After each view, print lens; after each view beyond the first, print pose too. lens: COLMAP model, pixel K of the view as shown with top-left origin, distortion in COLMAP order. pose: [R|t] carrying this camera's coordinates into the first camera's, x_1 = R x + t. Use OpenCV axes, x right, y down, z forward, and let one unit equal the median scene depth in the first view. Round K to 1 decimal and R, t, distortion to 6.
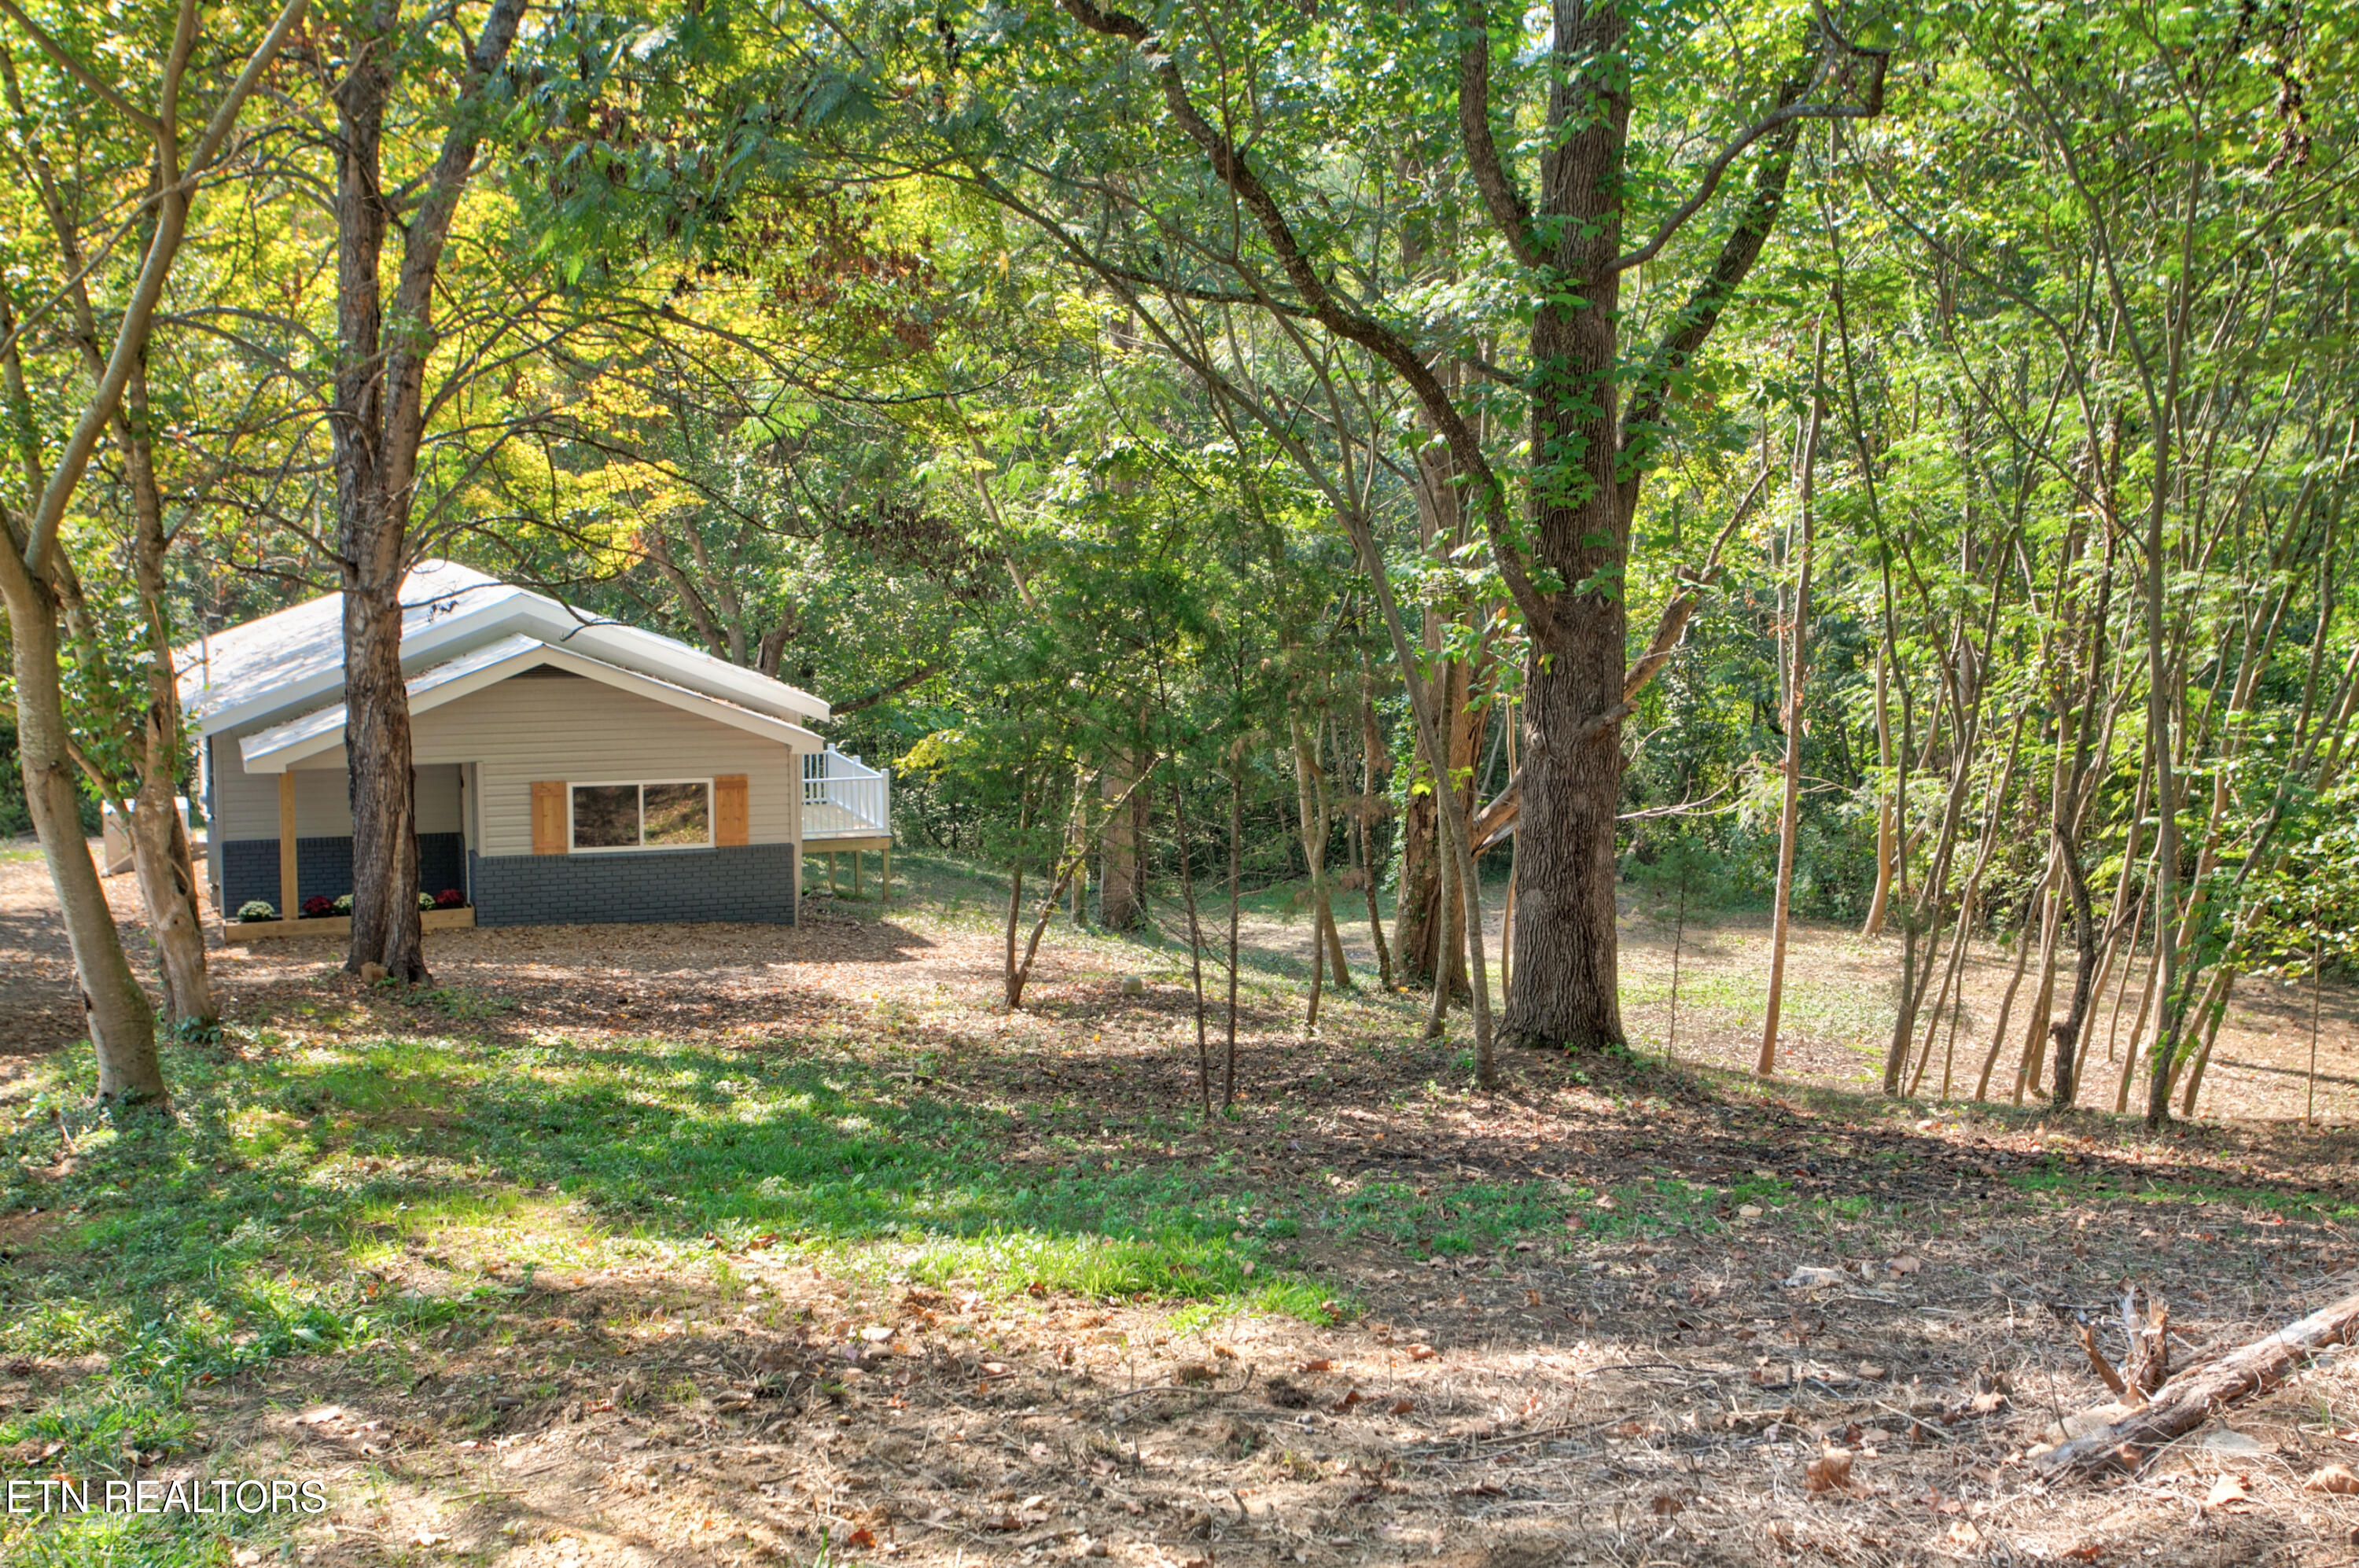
lens RADIAL K [[2646.3, 0, 1185.6], [0, 2646.3, 784.2], [0, 0, 1]] dist [0.061917, 0.000000]
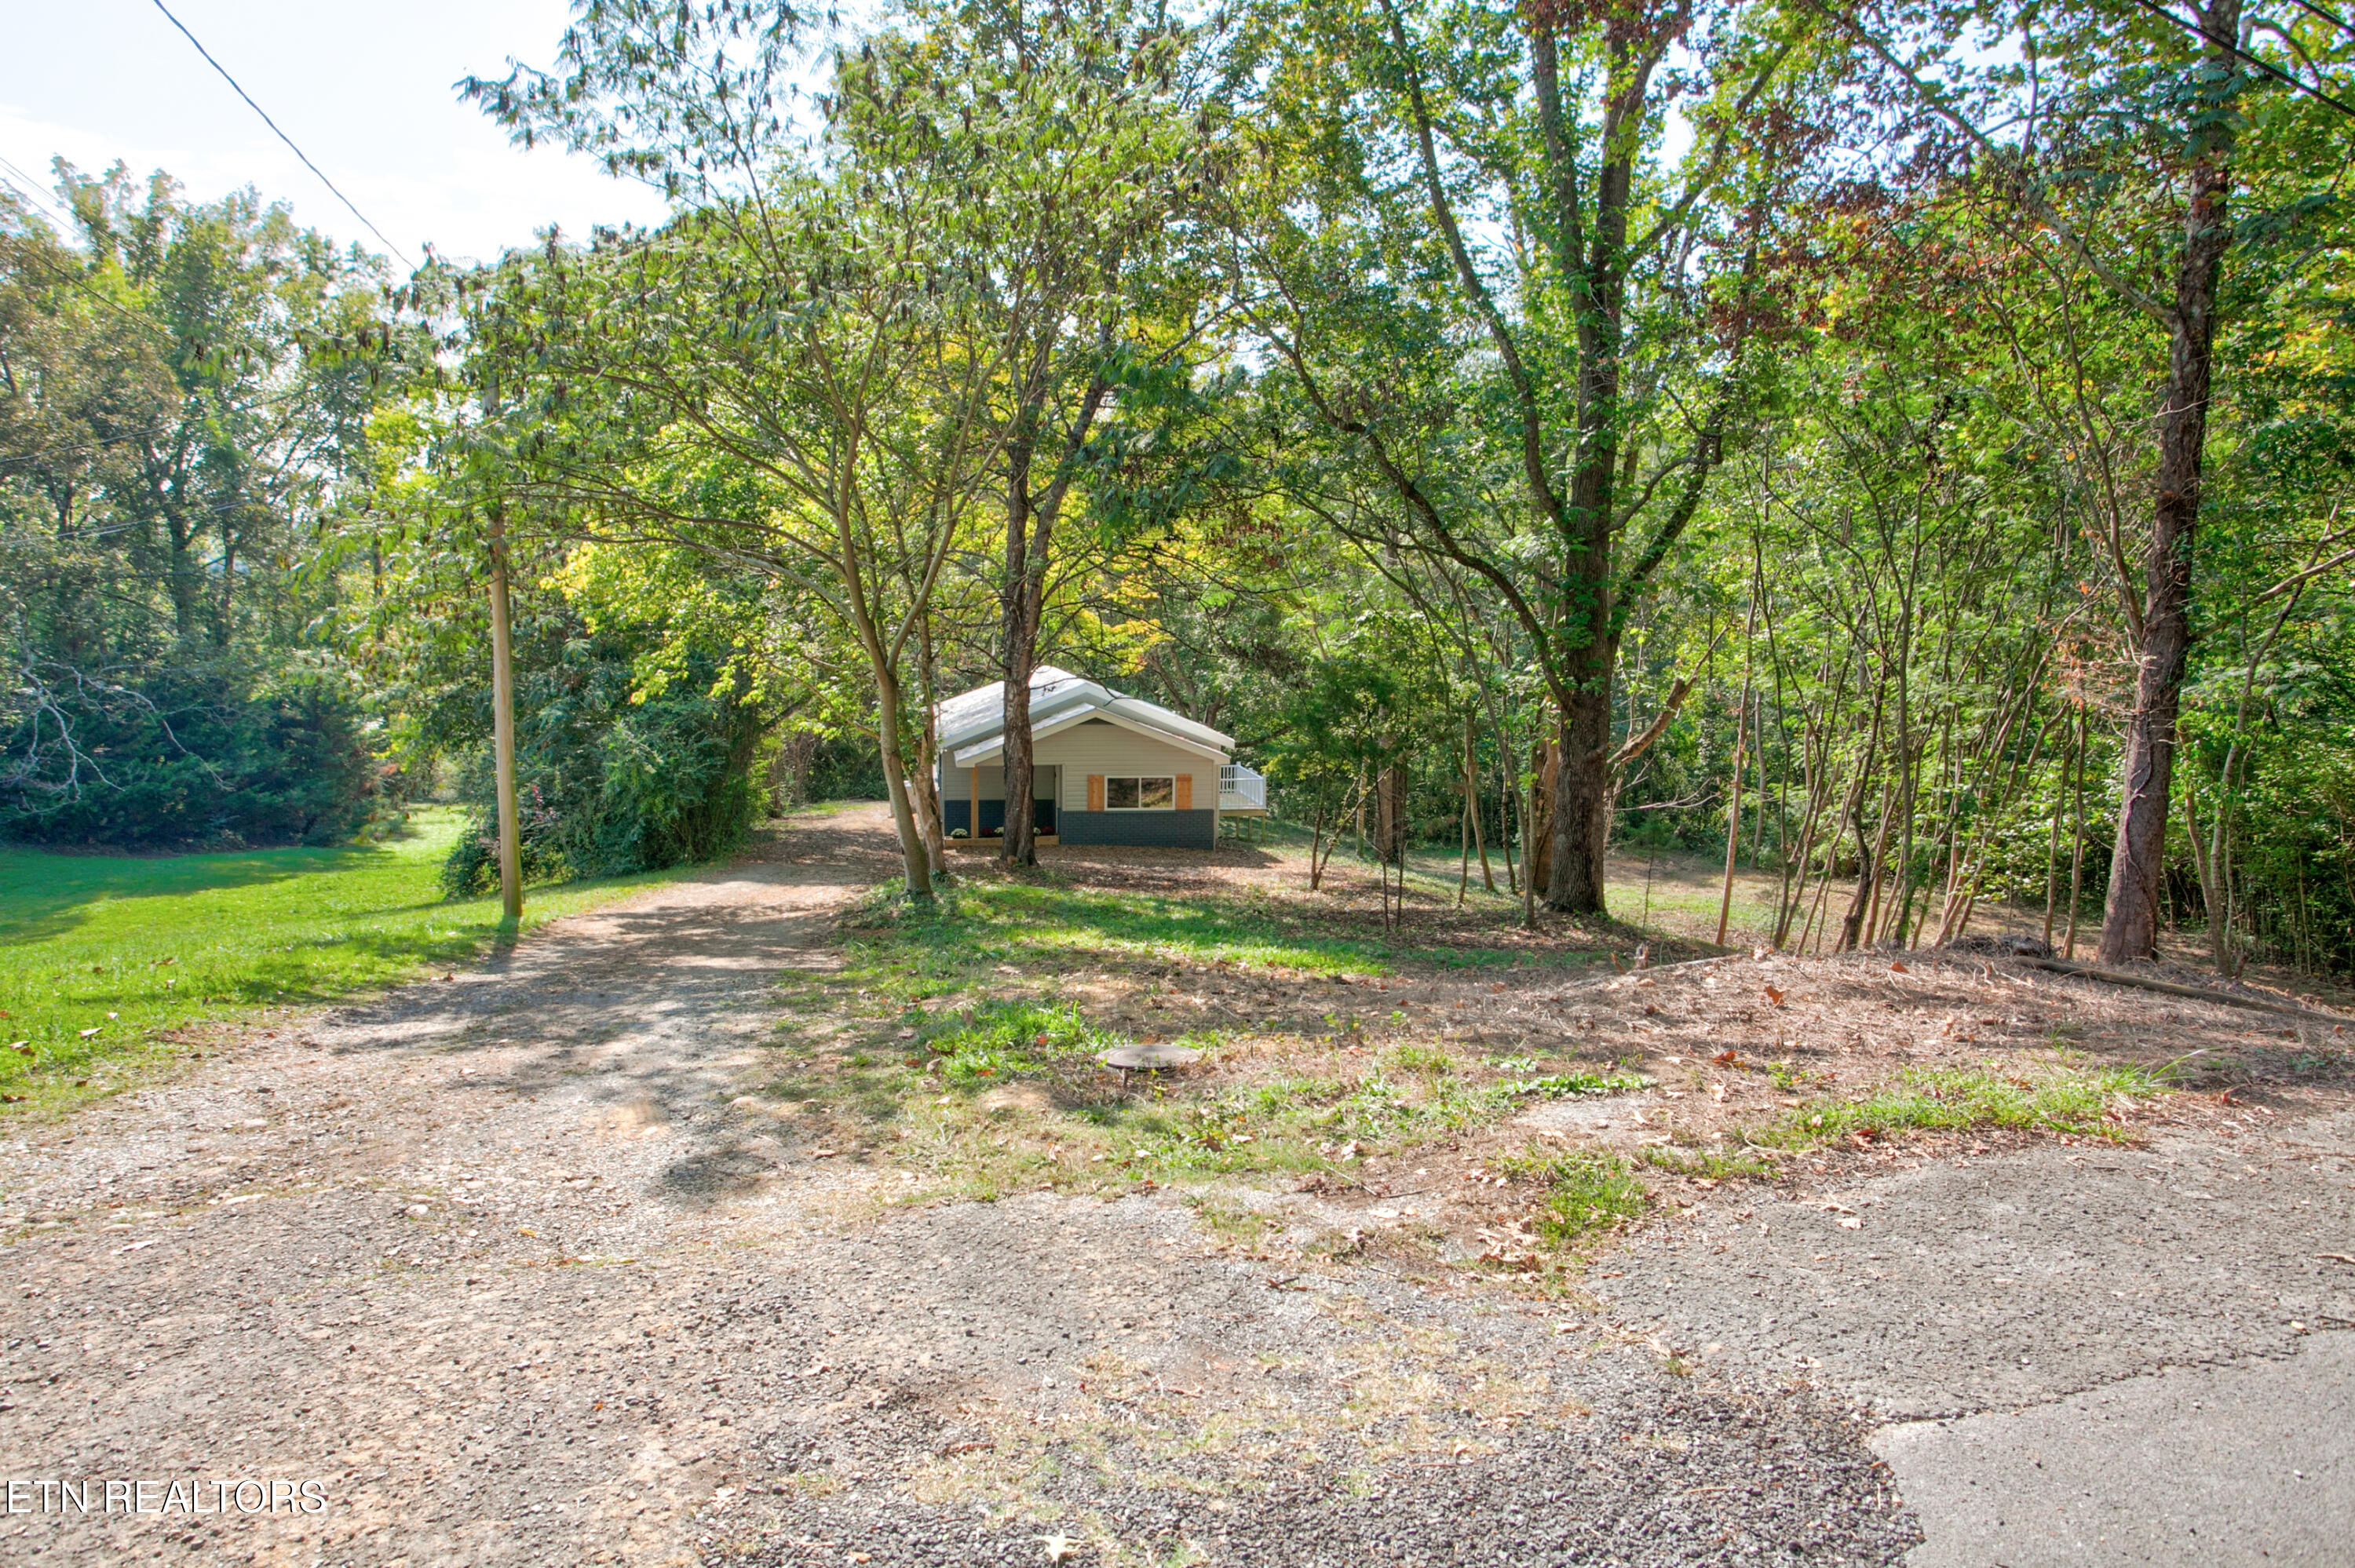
lens RADIAL K [[1487.1, 0, 1201.7], [0, 1487.1, 783.7], [0, 0, 1]] dist [-0.010086, -0.000318]
pose [[0.985548, 0.025263, -0.167500, 0.039032], [-0.026376, 0.999642, -0.004421, 0.010484], [0.167329, 0.008775, 0.985862, -0.140421]]
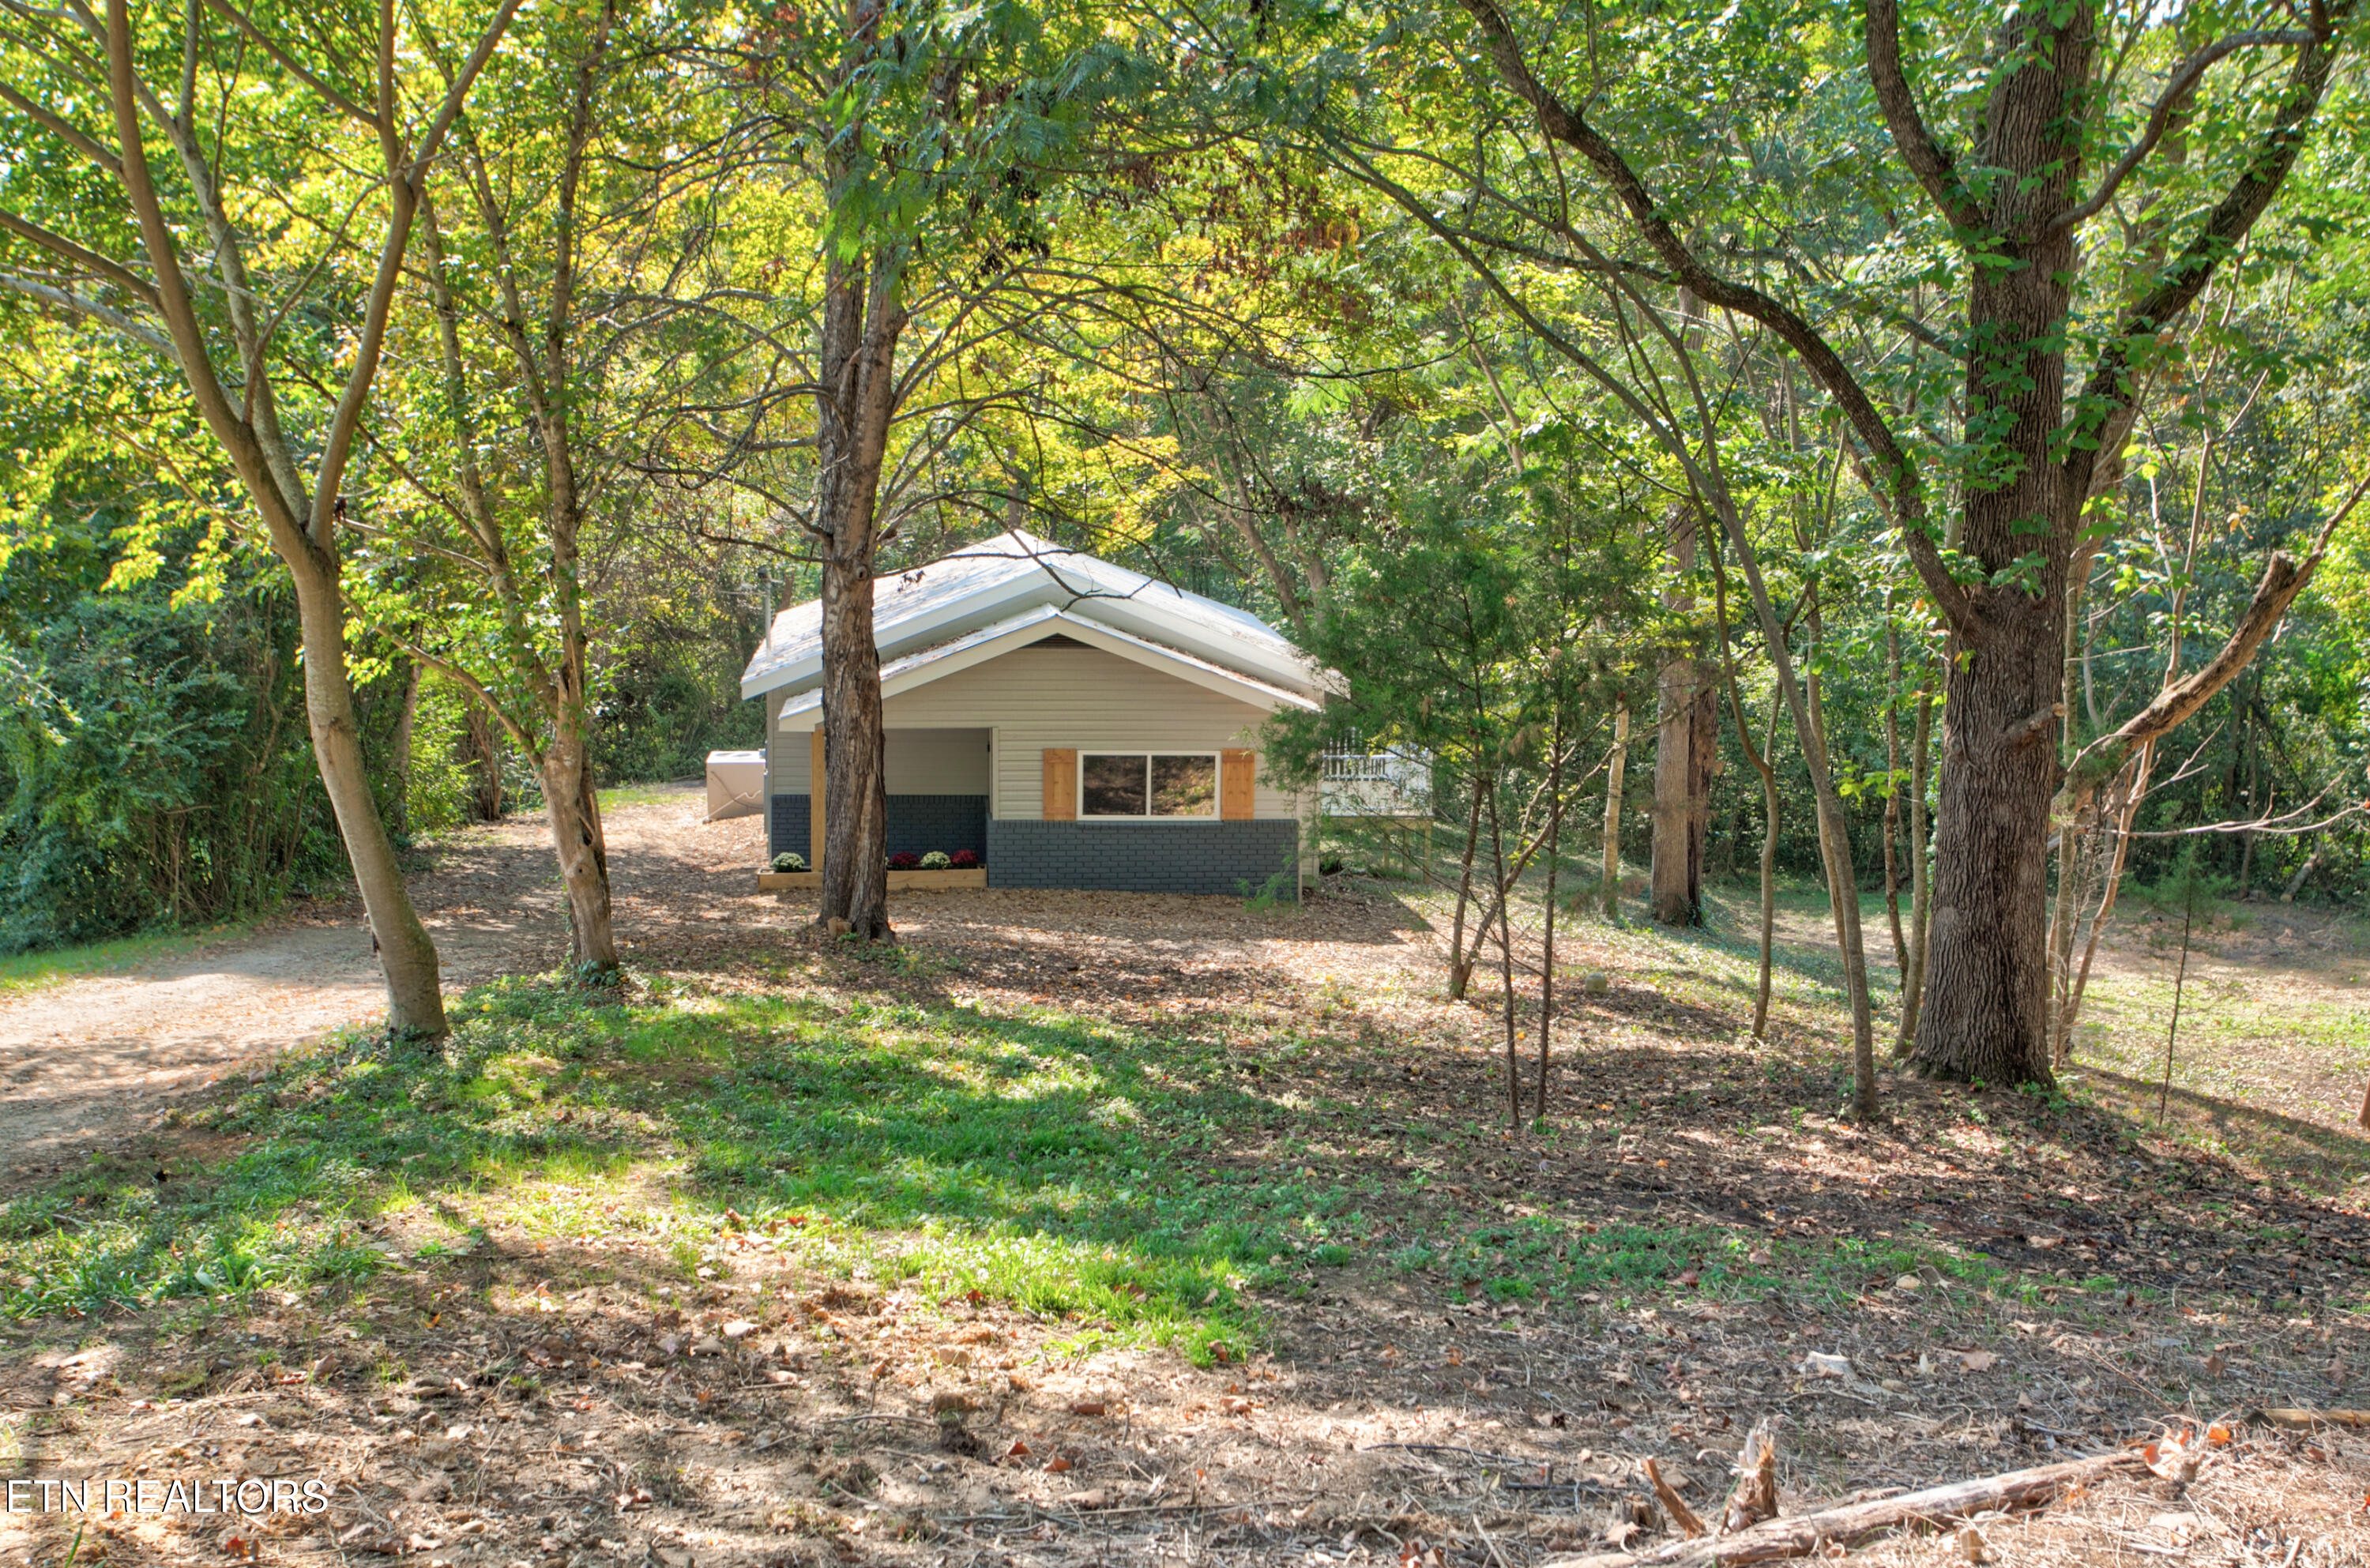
lens RADIAL K [[2658.5, 0, 1177.3], [0, 2658.5, 783.6], [0, 0, 1]] dist [0.061917, 0.000000]
pose [[0.962357, 0.039396, -0.268917, 0.096973], [-0.036911, 0.999216, 0.014294, -0.004878], [0.269269, -0.003830, 0.963057, 0.030104]]
